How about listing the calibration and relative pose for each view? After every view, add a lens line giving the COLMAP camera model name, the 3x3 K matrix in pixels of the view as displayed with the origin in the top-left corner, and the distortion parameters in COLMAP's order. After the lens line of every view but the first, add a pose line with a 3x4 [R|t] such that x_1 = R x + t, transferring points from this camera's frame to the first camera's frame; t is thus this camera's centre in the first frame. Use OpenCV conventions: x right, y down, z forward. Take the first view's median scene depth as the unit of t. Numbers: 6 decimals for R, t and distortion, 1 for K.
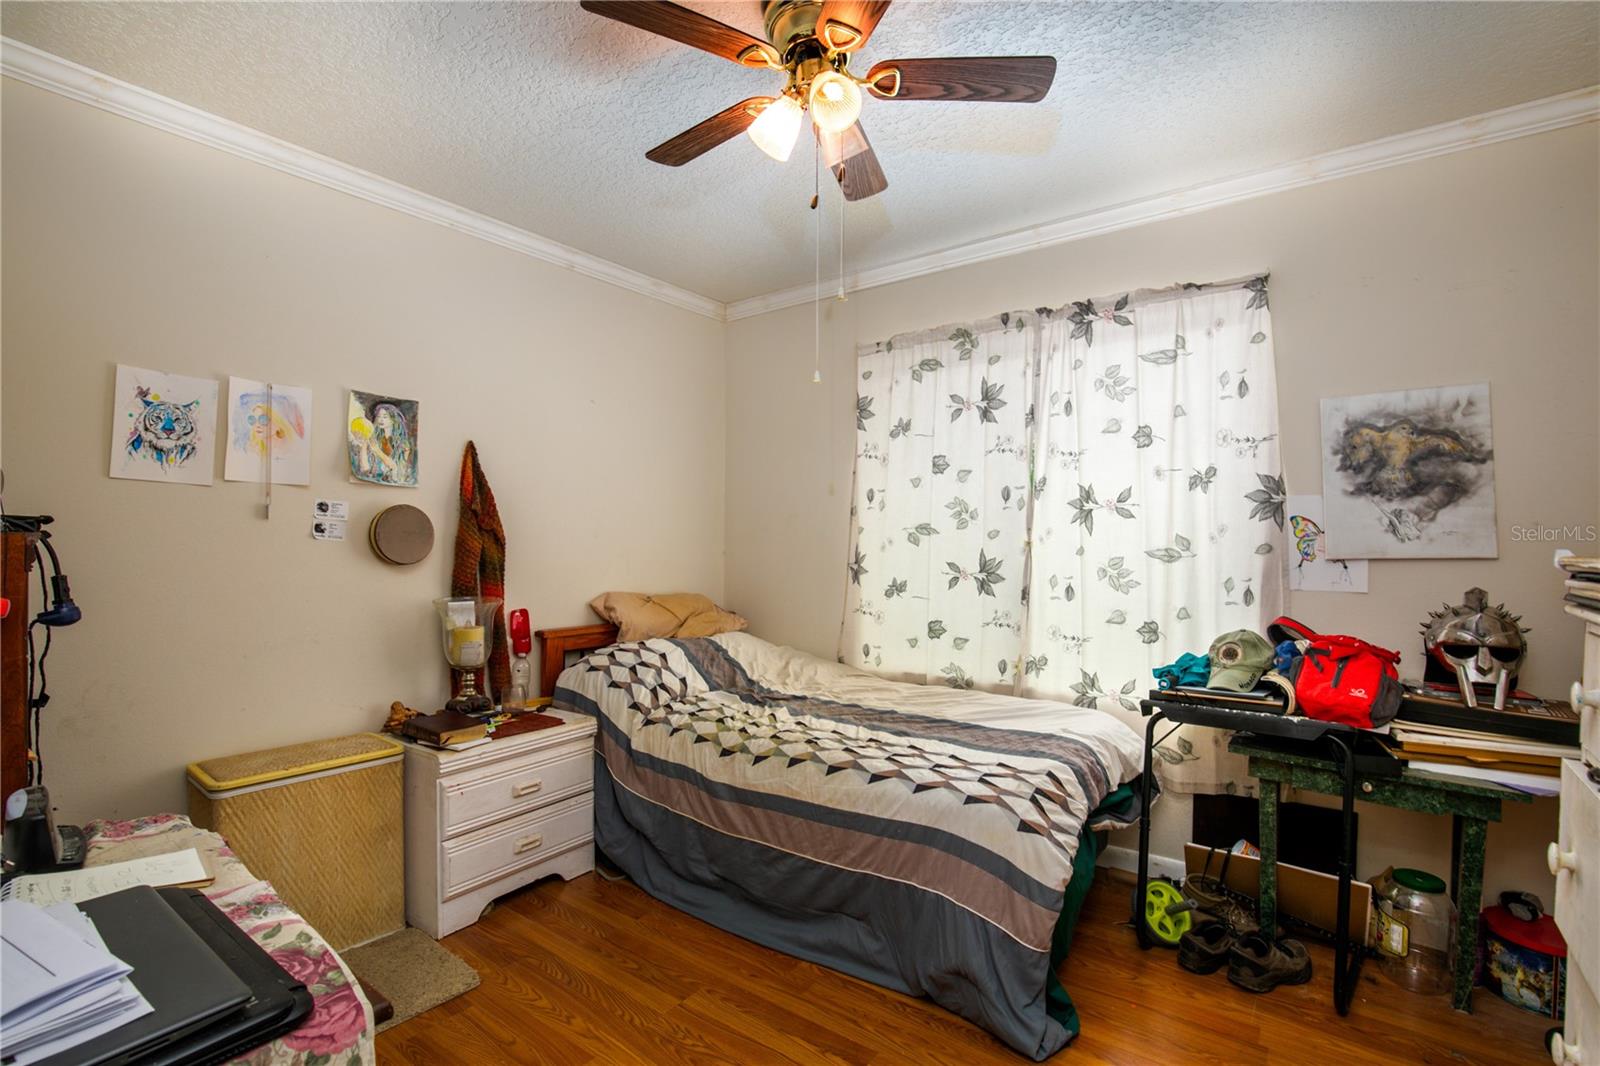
lens RADIAL K [[727.6, 0, 794.3], [0, 727.6, 541.9], [0, 0, 1]] dist [-0.031530, 0.004102]
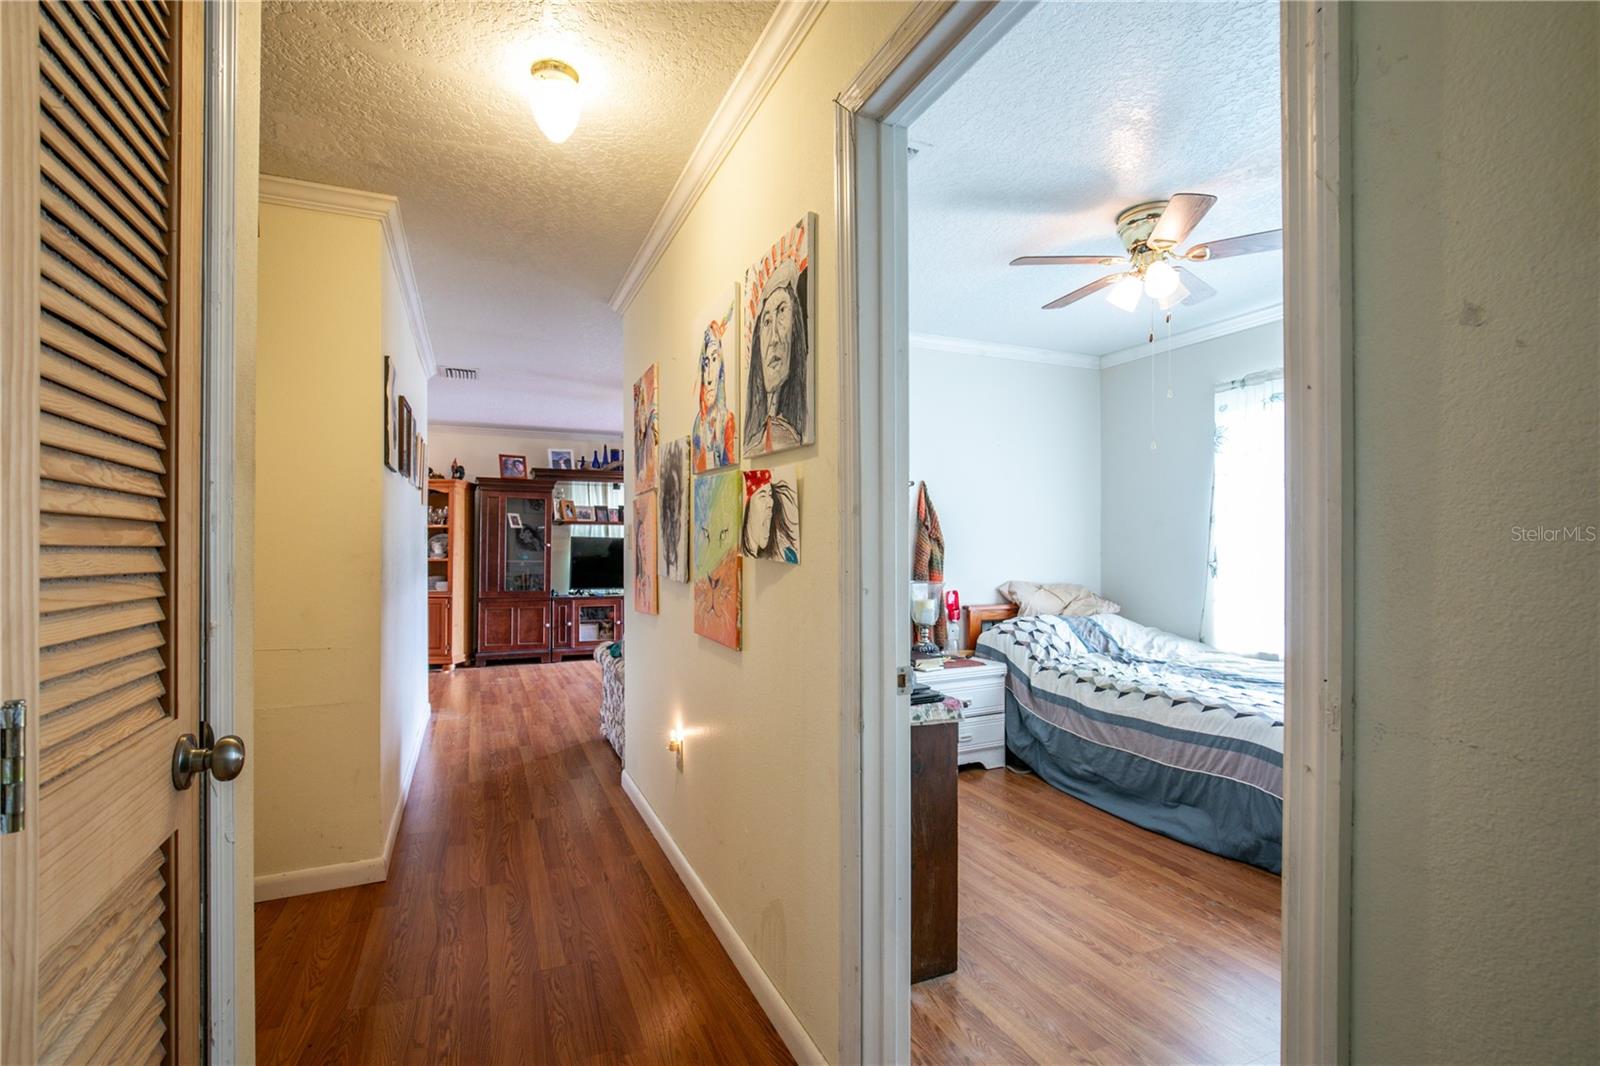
lens RADIAL K [[727.6, 0, 794.3], [0, 727.6, 541.9], [0, 0, 1]] dist [-0.031530, 0.004102]
pose [[0.873956, -0.005377, -0.485976, 0.071432], [0.004487, 0.999985, -0.002995, -0.004520], [0.485985, 0.000437, 0.873967, -0.518910]]
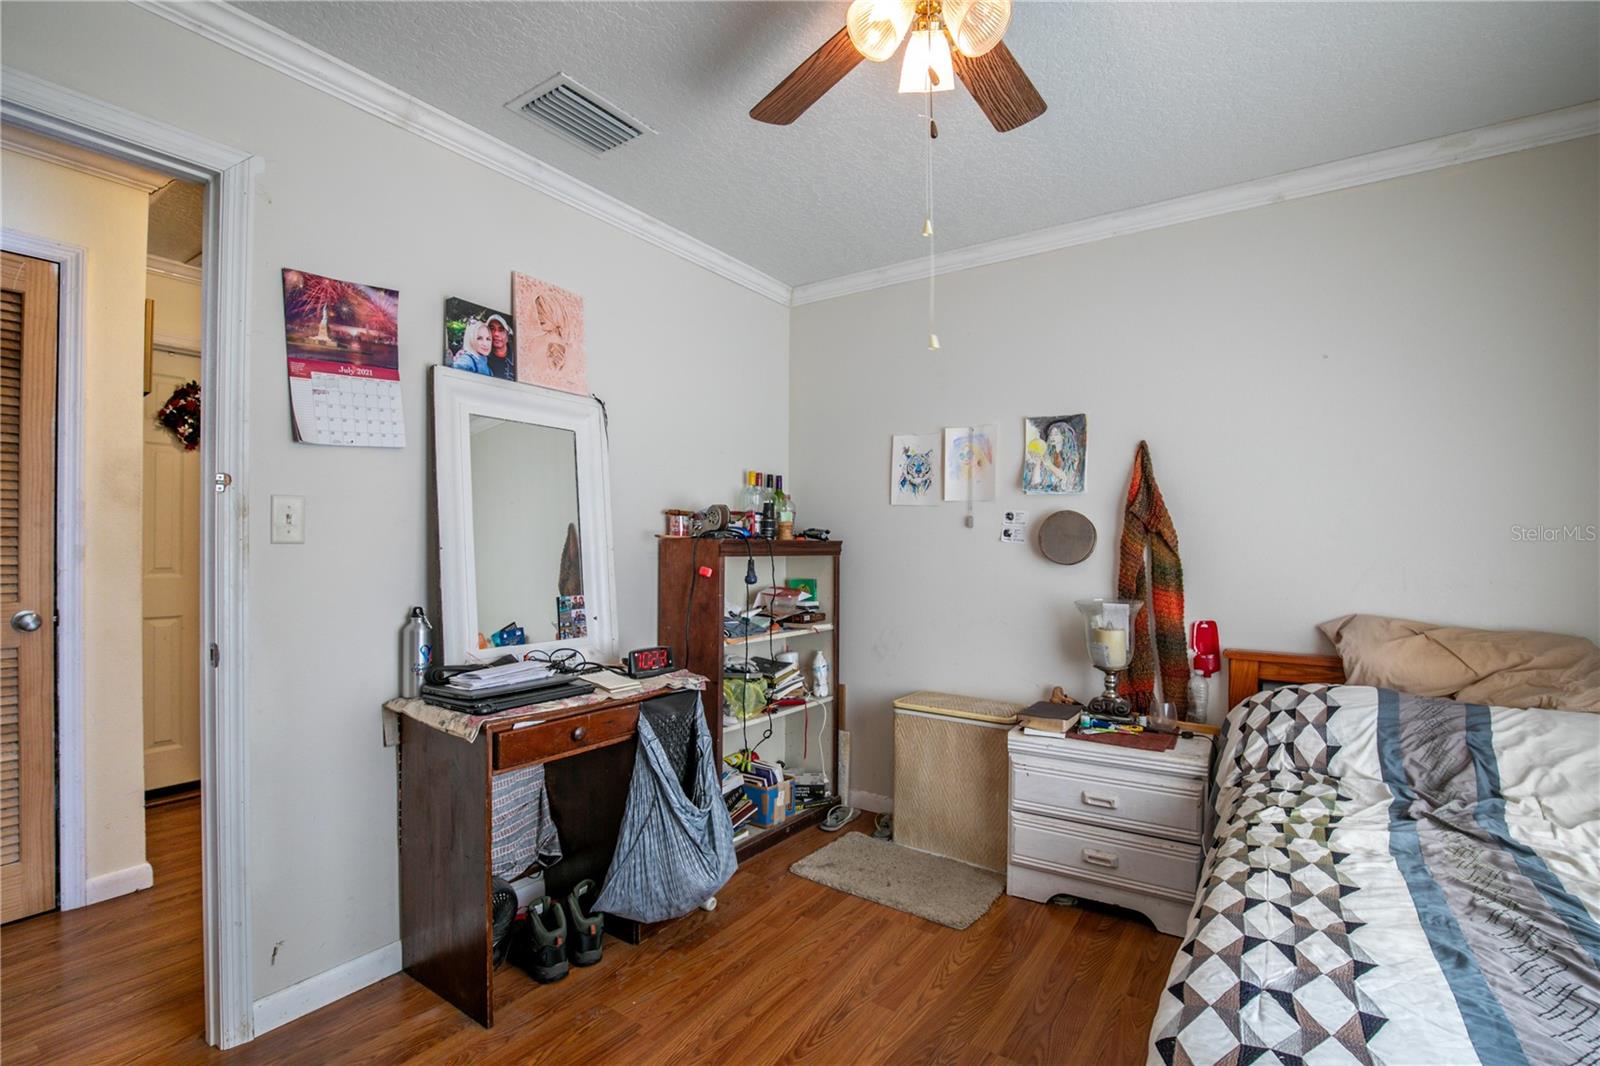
lens RADIAL K [[727.6, 0, 794.3], [0, 727.6, 541.9], [0, 0, 1]] dist [-0.031530, 0.004102]
pose [[0.045439, -0.002440, -0.998964, 0.528438], [-0.001445, 0.999996, -0.002508, -0.000112], [0.998966, 0.001558, 0.045436, 0.508659]]
